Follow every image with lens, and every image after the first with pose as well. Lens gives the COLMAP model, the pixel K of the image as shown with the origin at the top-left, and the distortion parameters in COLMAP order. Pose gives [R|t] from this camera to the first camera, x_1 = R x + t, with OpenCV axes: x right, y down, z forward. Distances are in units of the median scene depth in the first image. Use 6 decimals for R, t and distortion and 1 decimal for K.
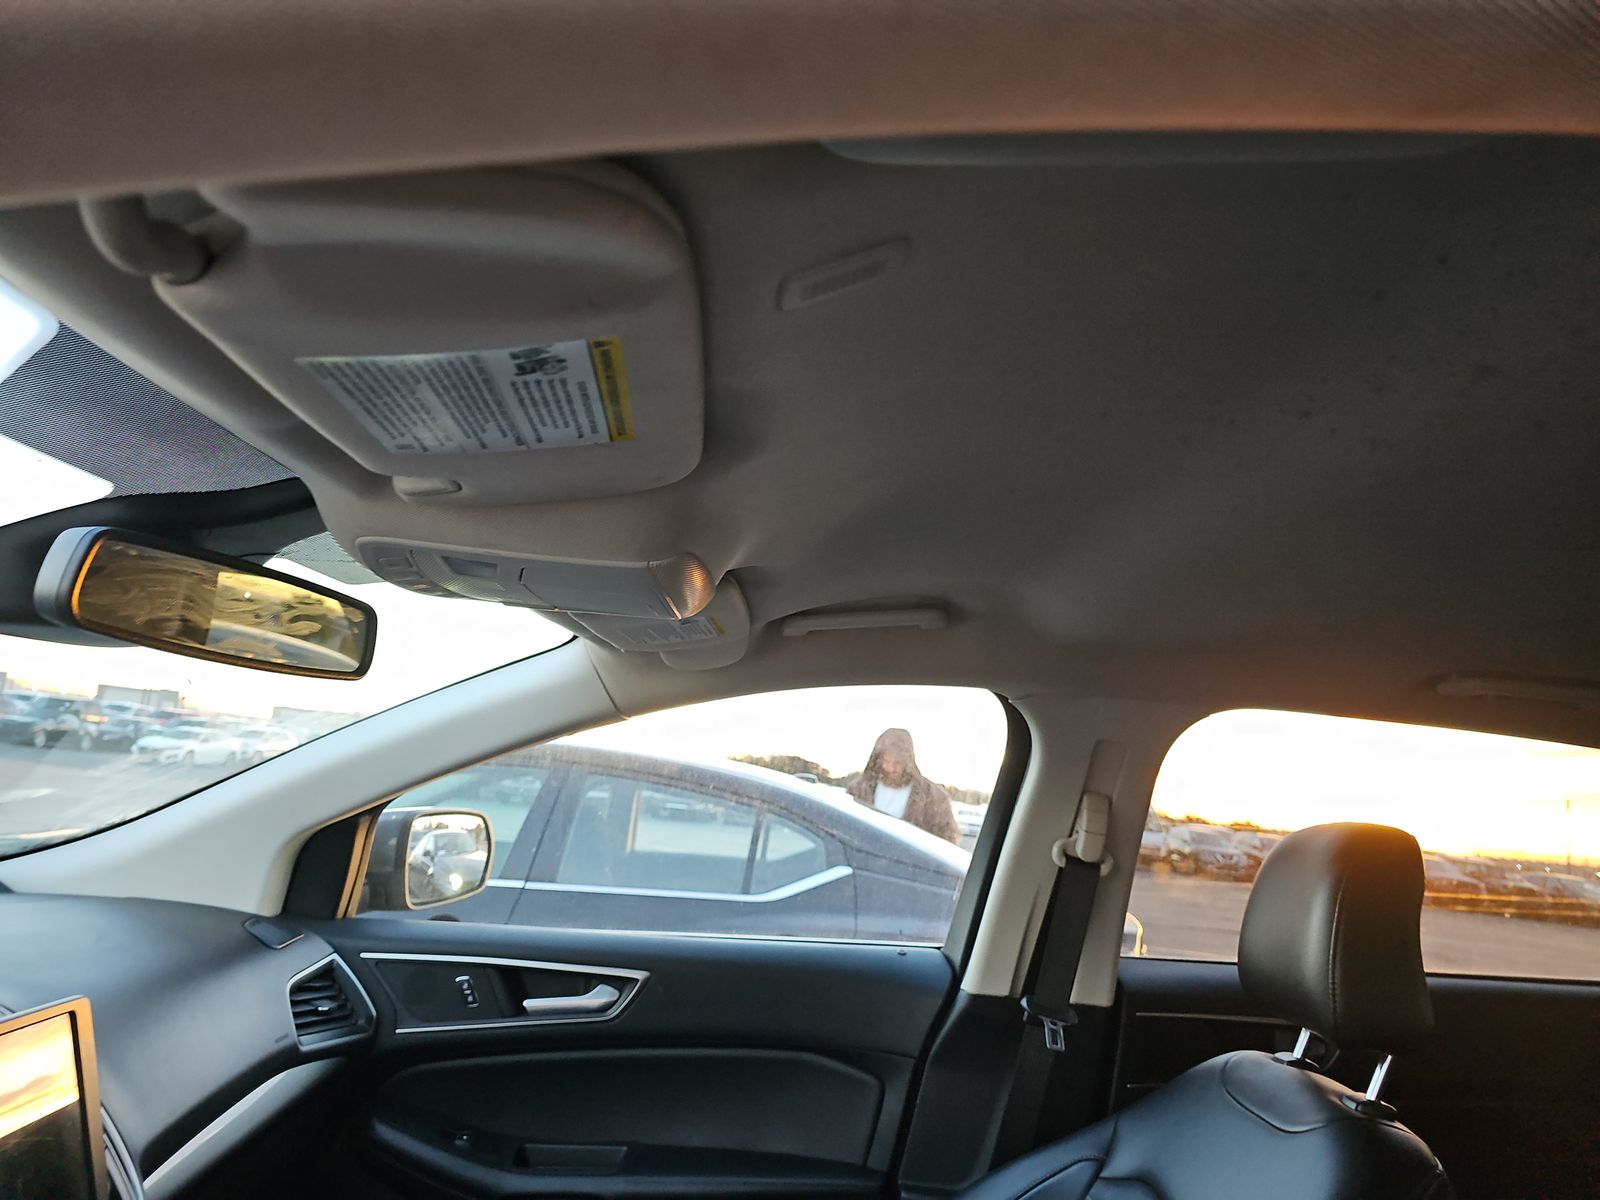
lens RADIAL K [[1067.4, 0, 792.6], [0, 1067.4, 600.6], [0, 0, 1]] dist [0.053529, -0.042928]
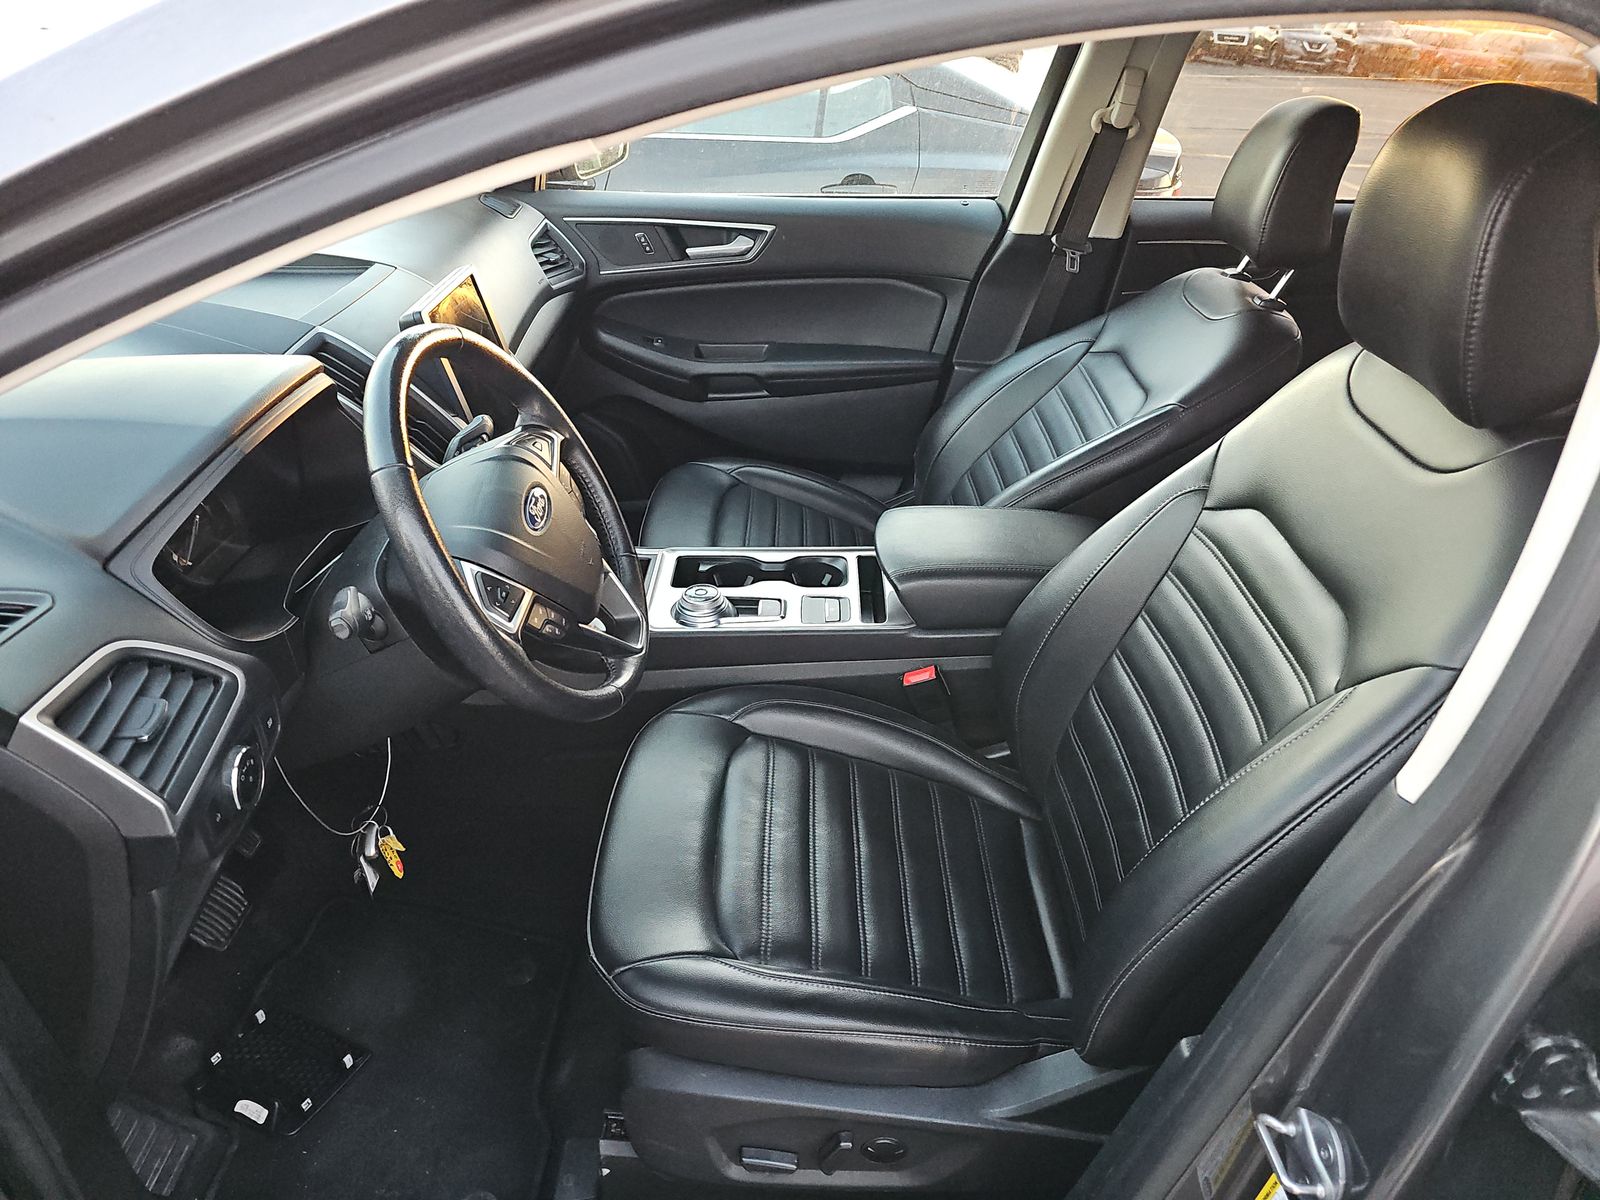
lens RADIAL K [[1067.4, 0, 792.6], [0, 1067.4, 600.6], [0, 0, 1]] dist [0.053529, -0.042928]
pose [[0.998761, -0.016982, -0.046773, -0.059108], [0.043222, 0.761824, 0.646340, -0.170923], [0.024657, -0.647561, 0.761615, -0.339191]]
